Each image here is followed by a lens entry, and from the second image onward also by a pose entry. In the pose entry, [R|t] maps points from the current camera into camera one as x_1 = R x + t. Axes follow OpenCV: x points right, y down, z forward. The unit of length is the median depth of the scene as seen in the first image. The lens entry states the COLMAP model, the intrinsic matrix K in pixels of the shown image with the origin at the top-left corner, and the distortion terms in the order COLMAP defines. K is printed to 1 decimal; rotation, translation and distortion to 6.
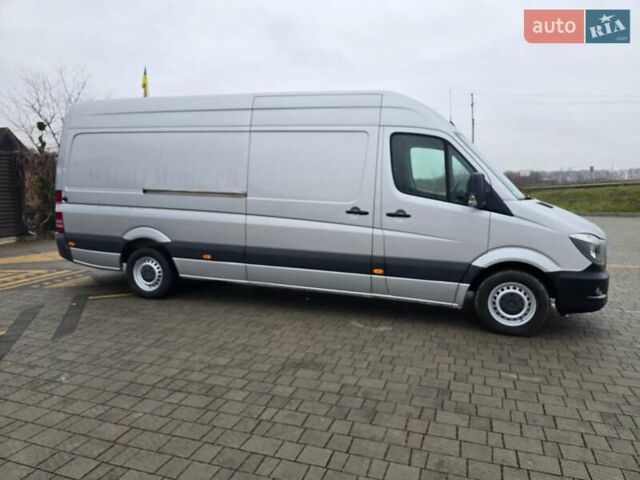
lens RADIAL K [[426.9, 0, 325.4], [0, 426.9, 240.8], [0, 0, 1]] dist [0.067562, -0.058395]
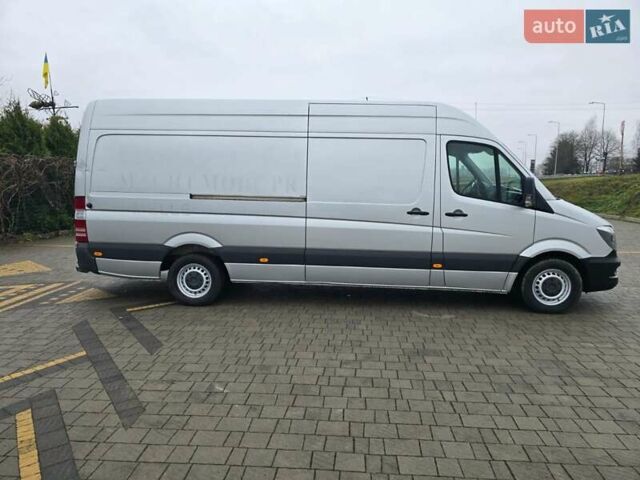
lens RADIAL K [[426.9, 0, 317.3], [0, 426.9, 237.7], [0, 0, 1]] dist [0.067562, -0.058395]
pose [[0.971870, -0.037741, 0.232476, -0.435721], [0.037547, 0.999281, 0.005258, -0.018596], [-0.232507, 0.003619, 0.972588, -0.010162]]
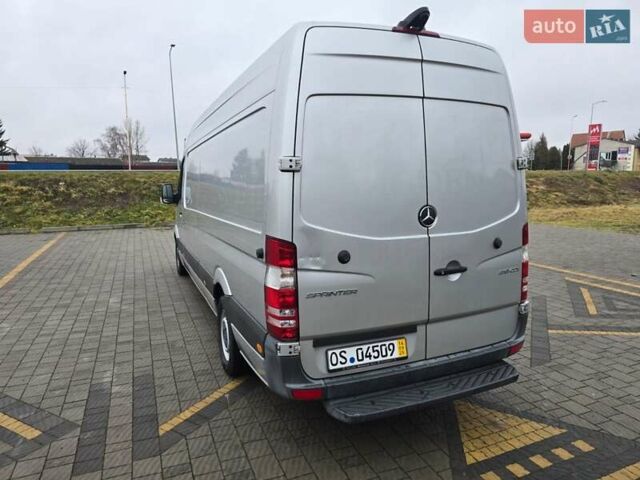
lens RADIAL K [[426.9, 0, 322.1], [0, 426.9, 232.9], [0, 0, 1]] dist [0.067562, -0.058395]
pose [[-0.656218, -0.097474, 0.748250, -1.085810], [0.104655, 0.970281, 0.218181, -0.307196], [-0.747279, 0.221482, -0.626514, 1.928592]]
